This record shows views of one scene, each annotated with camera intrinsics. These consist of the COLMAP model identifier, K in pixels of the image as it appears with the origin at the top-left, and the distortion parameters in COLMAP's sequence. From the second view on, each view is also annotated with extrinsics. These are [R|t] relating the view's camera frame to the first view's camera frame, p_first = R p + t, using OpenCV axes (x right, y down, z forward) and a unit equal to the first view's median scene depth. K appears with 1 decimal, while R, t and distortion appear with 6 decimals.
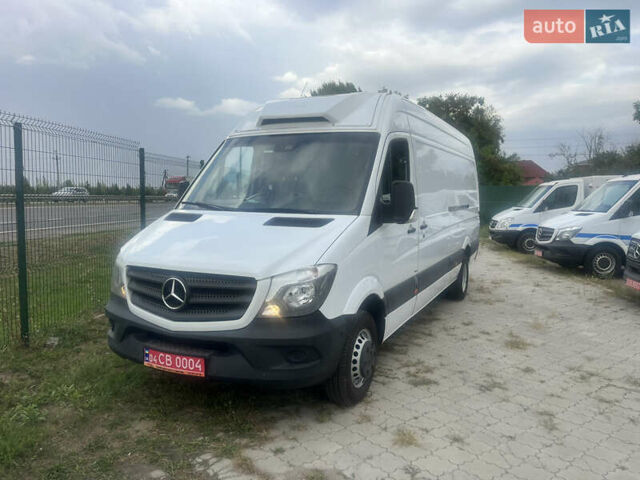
lens RADIAL K [[487.6, 0, 326.4], [0, 487.6, 241.0], [0, 0, 1]] dist [0.063447, -0.086776]
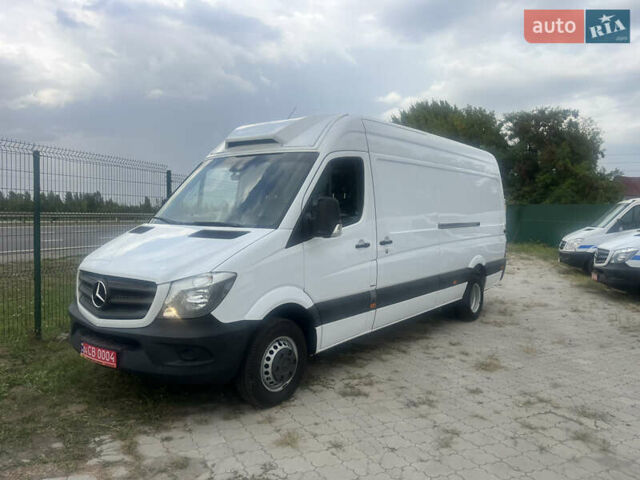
lens RADIAL K [[488.5, 0, 320.0], [0, 488.5, 240.0], [0, 0, 1]] dist [0.068969, -0.092172]
pose [[0.977760, 0.012907, -0.209327, 0.367517], [-0.021672, 0.998979, -0.039629, 0.011704], [0.208602, 0.043285, 0.977042, -0.029283]]
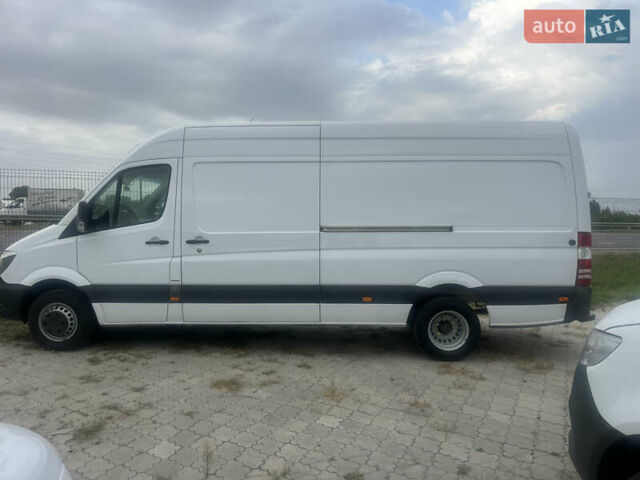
lens RADIAL K [[487.6, 0, 326.4], [0, 487.6, 241.0], [0, 0, 1]] dist [0.063447, -0.086776]
pose [[0.401083, 0.033847, -0.915416, 1.699909], [-0.090385, 0.995903, -0.002778, -0.070100], [0.911572, 0.083854, 0.402499, 1.094515]]
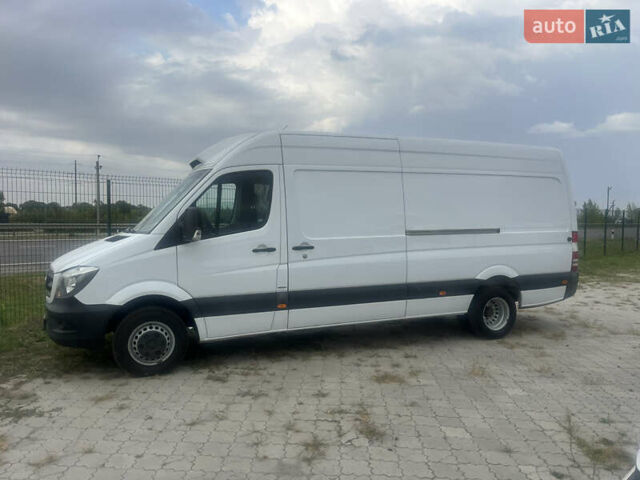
lens RADIAL K [[487.6, 0, 326.4], [0, 487.6, 241.0], [0, 0, 1]] dist [0.063447, -0.086776]
pose [[0.745684, 0.014529, -0.666142, 1.261369], [-0.052727, 0.997914, -0.037257, -0.009231], [0.664210, 0.062906, 0.744894, 0.307855]]
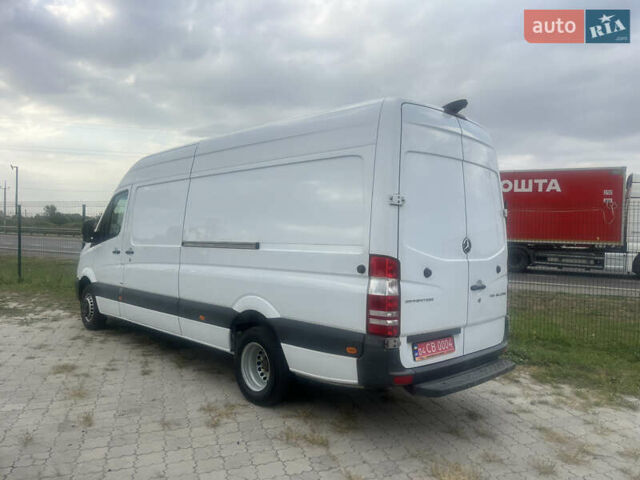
lens RADIAL K [[488.5, 0, 320.0], [0, 488.5, 240.0], [0, 0, 1]] dist [0.068969, -0.092172]
pose [[-0.352100, -0.022702, -0.935687, 1.622191], [-0.122042, 0.992284, 0.021849, -0.198142], [0.927972, 0.121886, -0.352154, 2.525093]]
